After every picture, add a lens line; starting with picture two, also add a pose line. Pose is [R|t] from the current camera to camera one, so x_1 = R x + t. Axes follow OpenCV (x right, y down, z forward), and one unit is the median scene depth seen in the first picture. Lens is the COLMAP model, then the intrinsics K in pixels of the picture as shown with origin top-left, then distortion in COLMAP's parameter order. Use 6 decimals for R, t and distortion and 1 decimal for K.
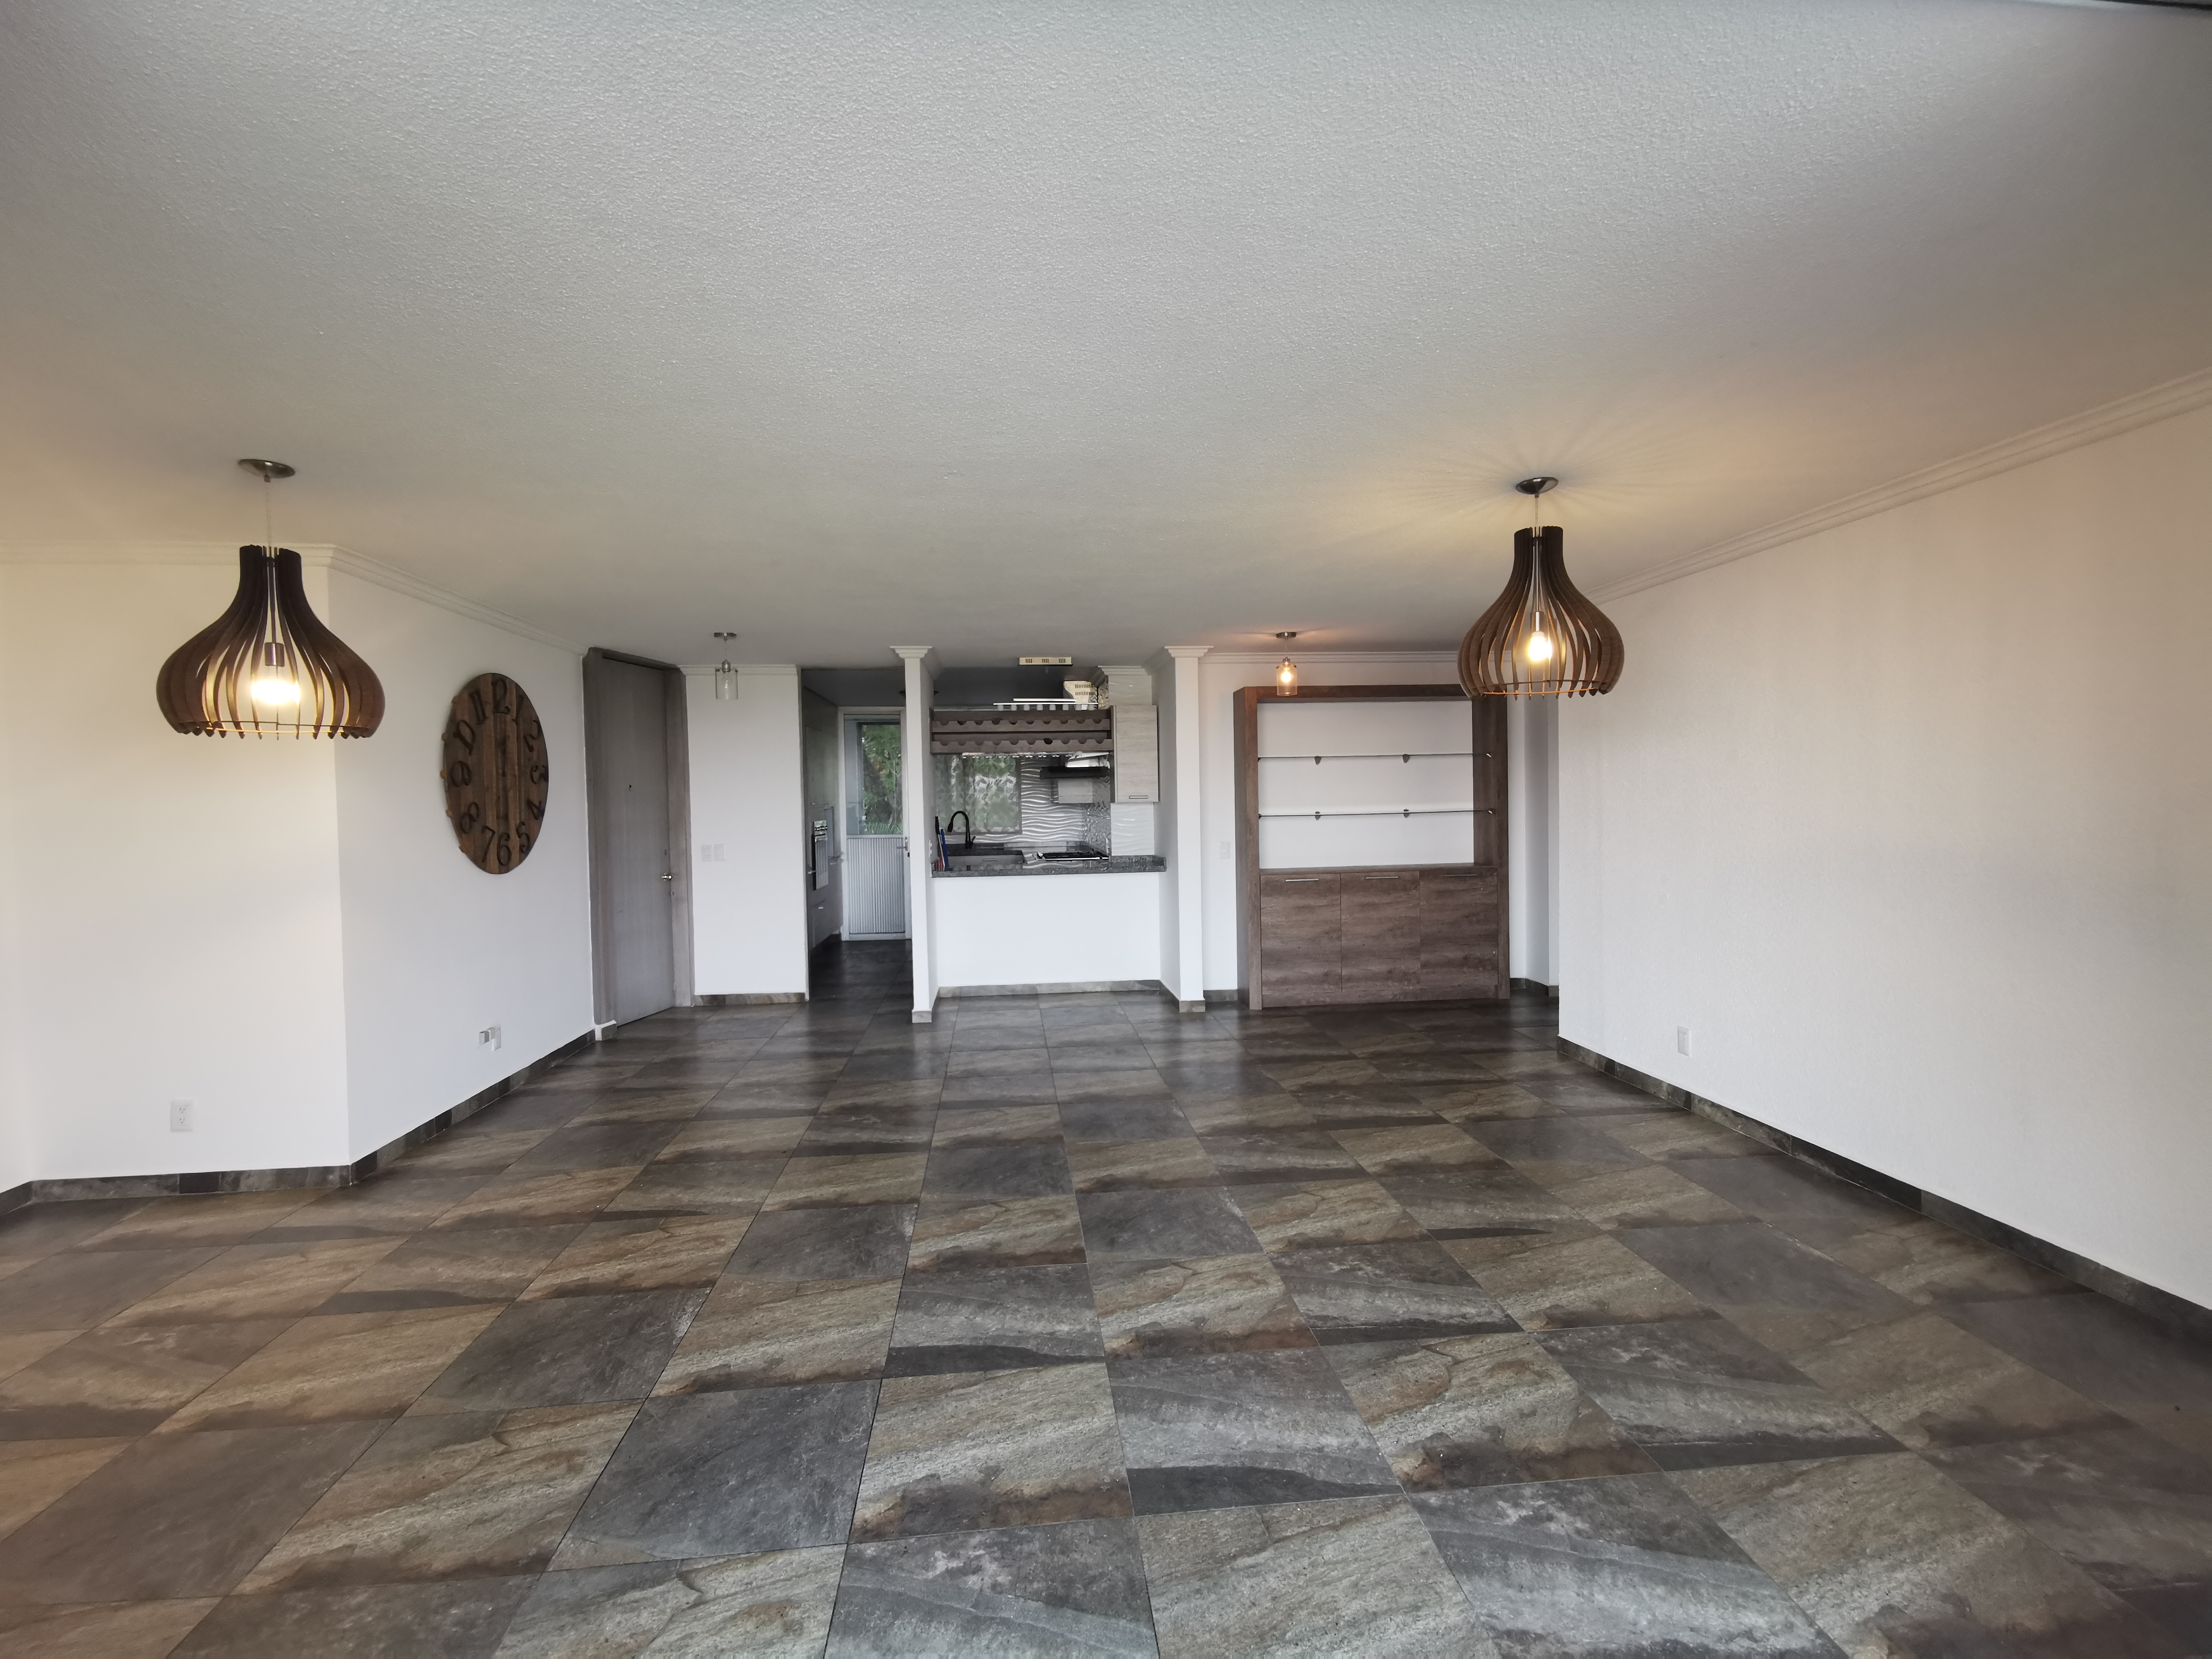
lens RADIAL K [[1031.5, 0, 1105.1], [0, 1031.5, 824.1], [0, 0, 1]] dist [0.018547, 0.000123]
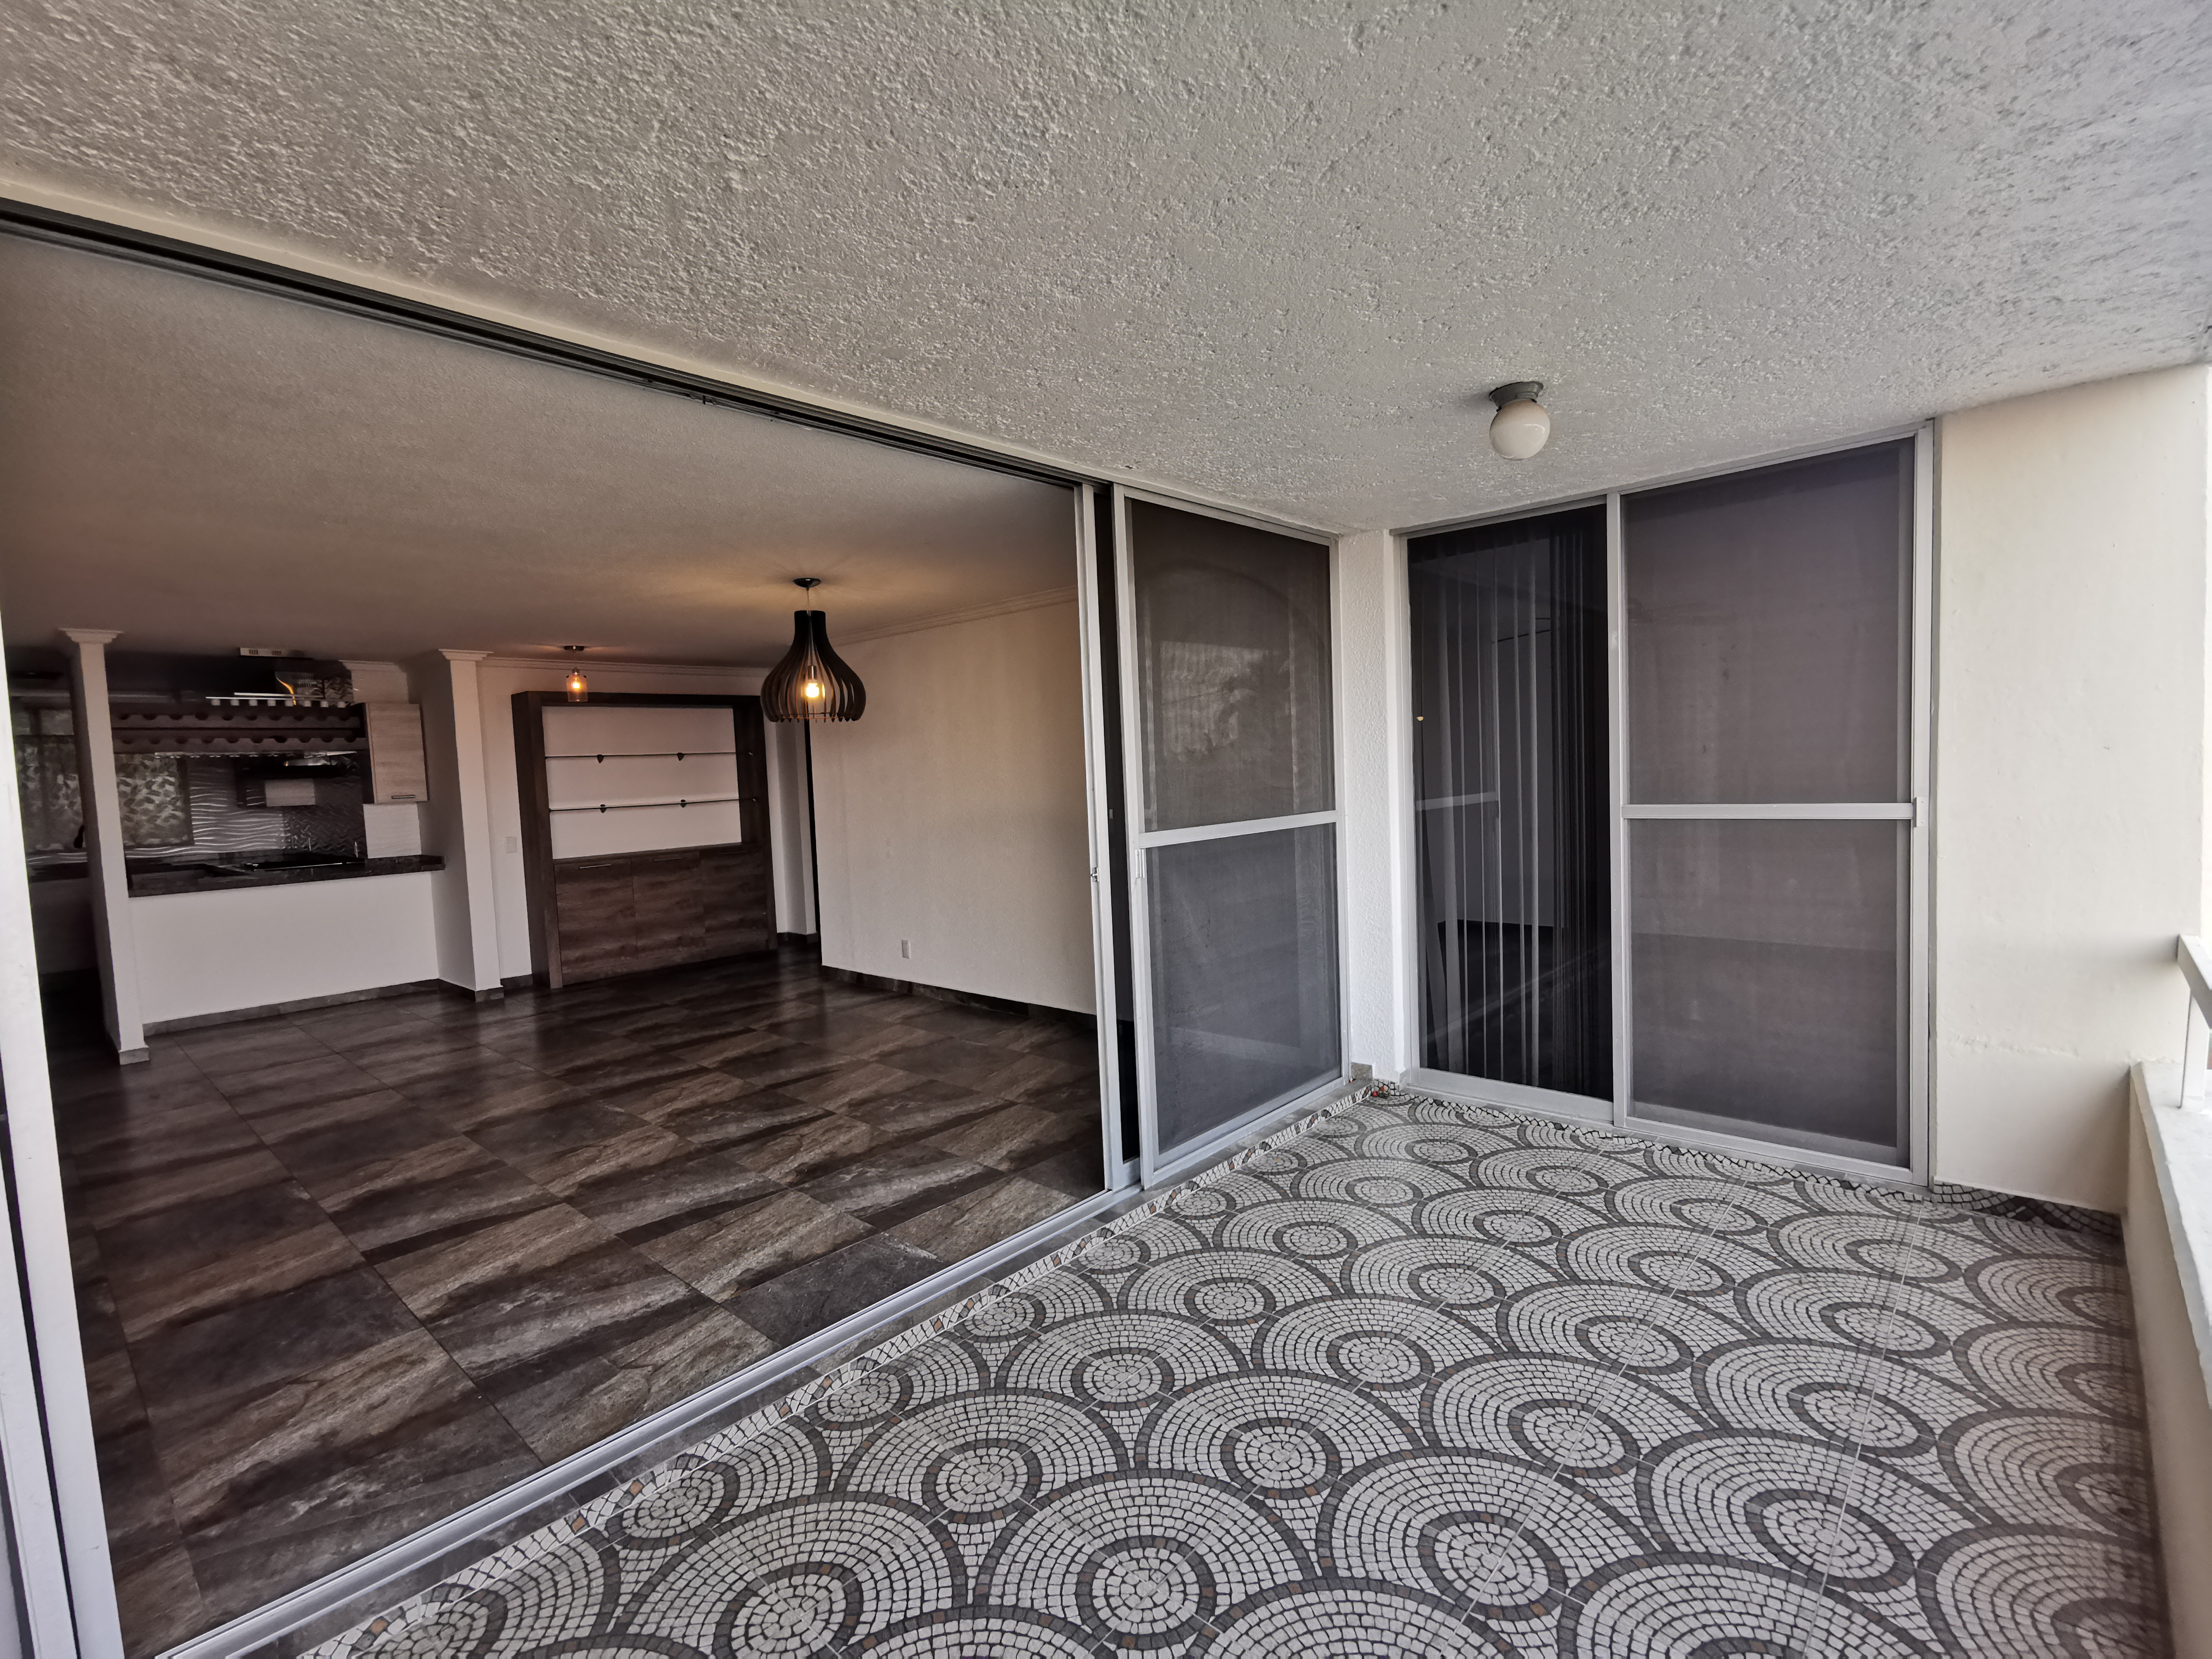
lens RADIAL K [[1031.5, 0, 1105.1], [0, 1031.5, 824.1], [0, 0, 1]] dist [0.018547, 0.000123]
pose [[0.748388, -0.049237, 0.661431, -0.165894], [0.041482, 0.998763, 0.027412, 0.000558], [-0.661962, 0.006923, 0.749505, -0.250718]]
